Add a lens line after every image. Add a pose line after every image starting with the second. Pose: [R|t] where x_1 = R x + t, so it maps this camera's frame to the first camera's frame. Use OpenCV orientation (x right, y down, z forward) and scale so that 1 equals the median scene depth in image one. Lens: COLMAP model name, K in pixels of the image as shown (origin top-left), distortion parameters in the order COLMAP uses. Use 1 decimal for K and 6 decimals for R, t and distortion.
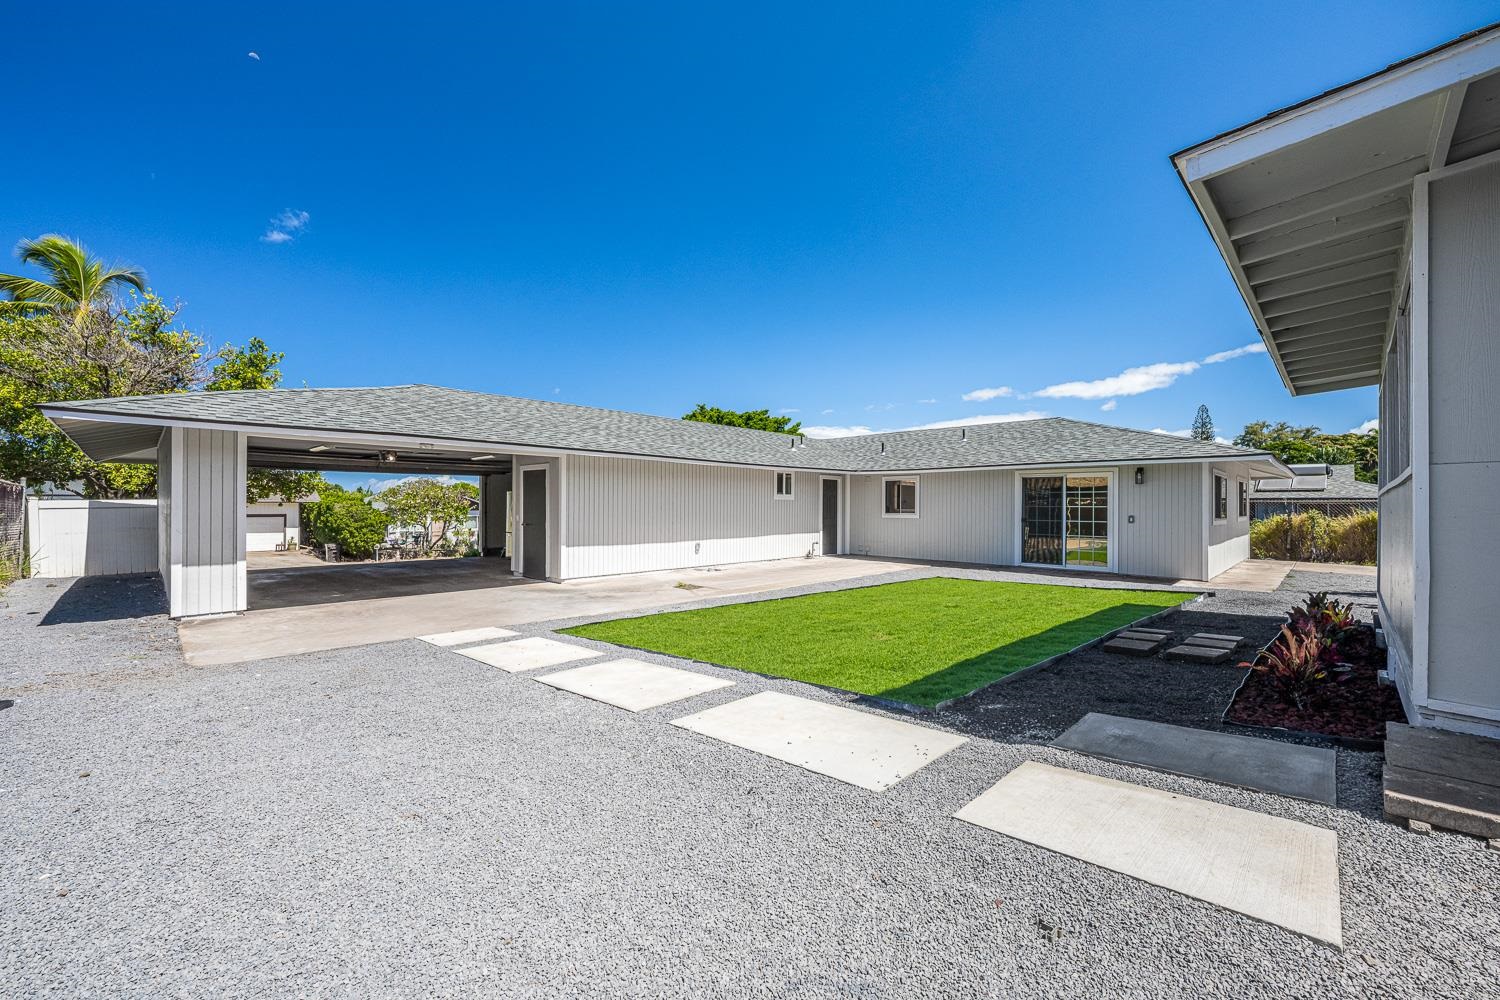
lens RADIAL K [[601.2, 0, 760.0], [0, 601.2, 509.3], [0, 0, 1]] dist [-0.000131, 0.000051]
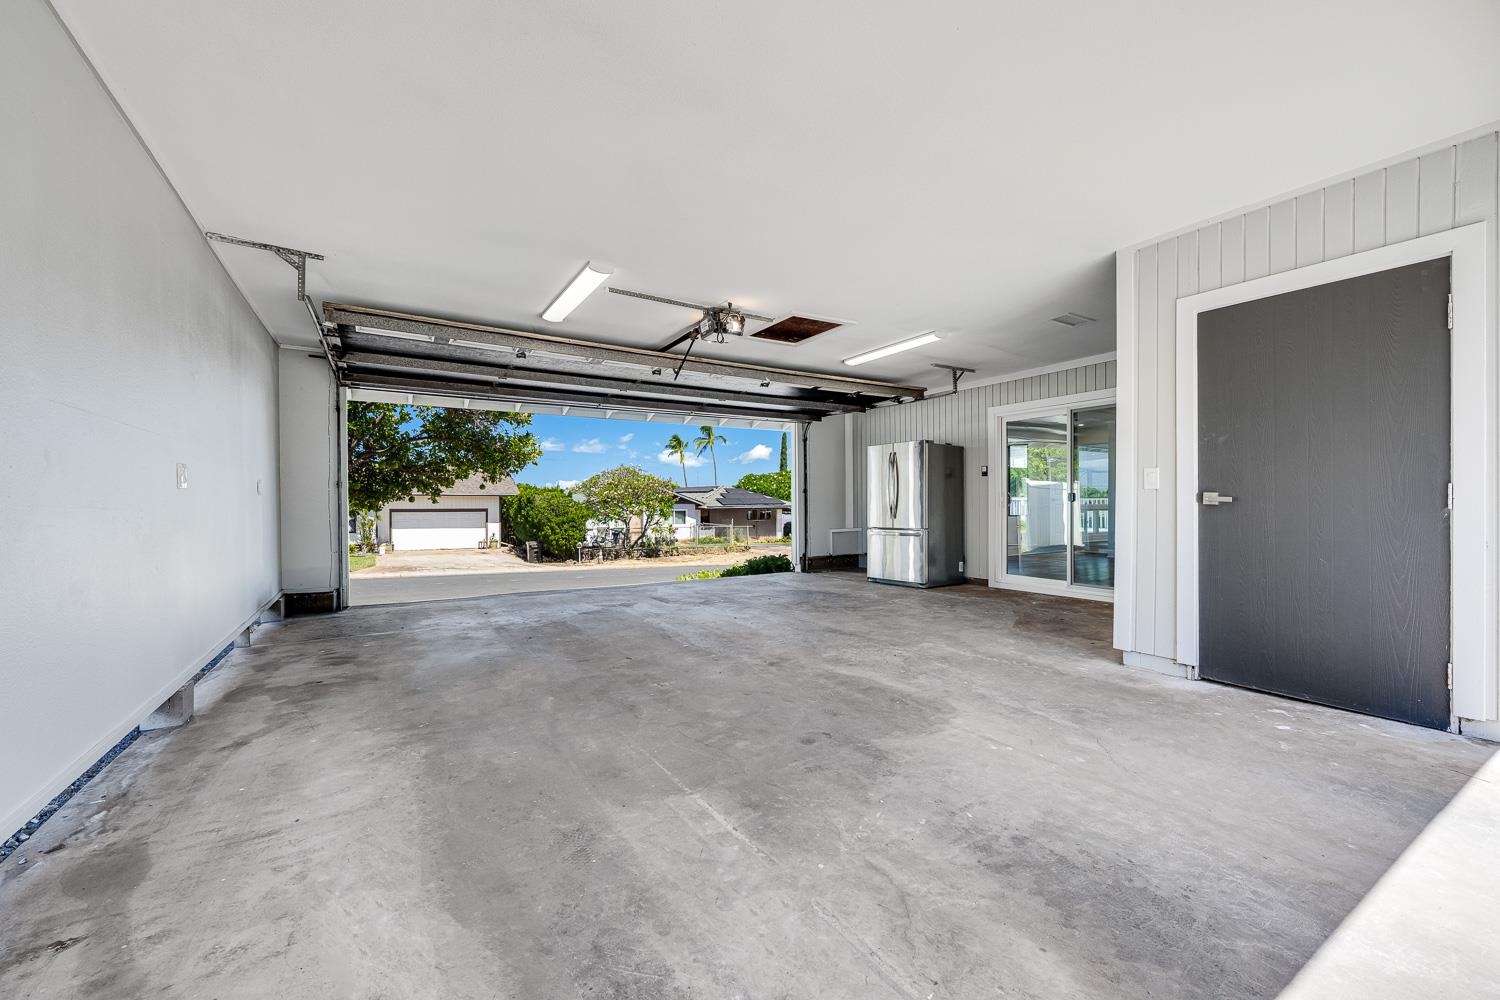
lens RADIAL K [[601.2, 0, 746.0], [0, 601.2, 506.5], [0, 0, 1]] dist [-0.000131, 0.000051]
pose [[0.966279, -0.006004, -0.257426, -0.177878], [0.005658, 0.999982, -0.002086, 0.009692], [0.257434, 0.000560, 0.966296, 0.223271]]
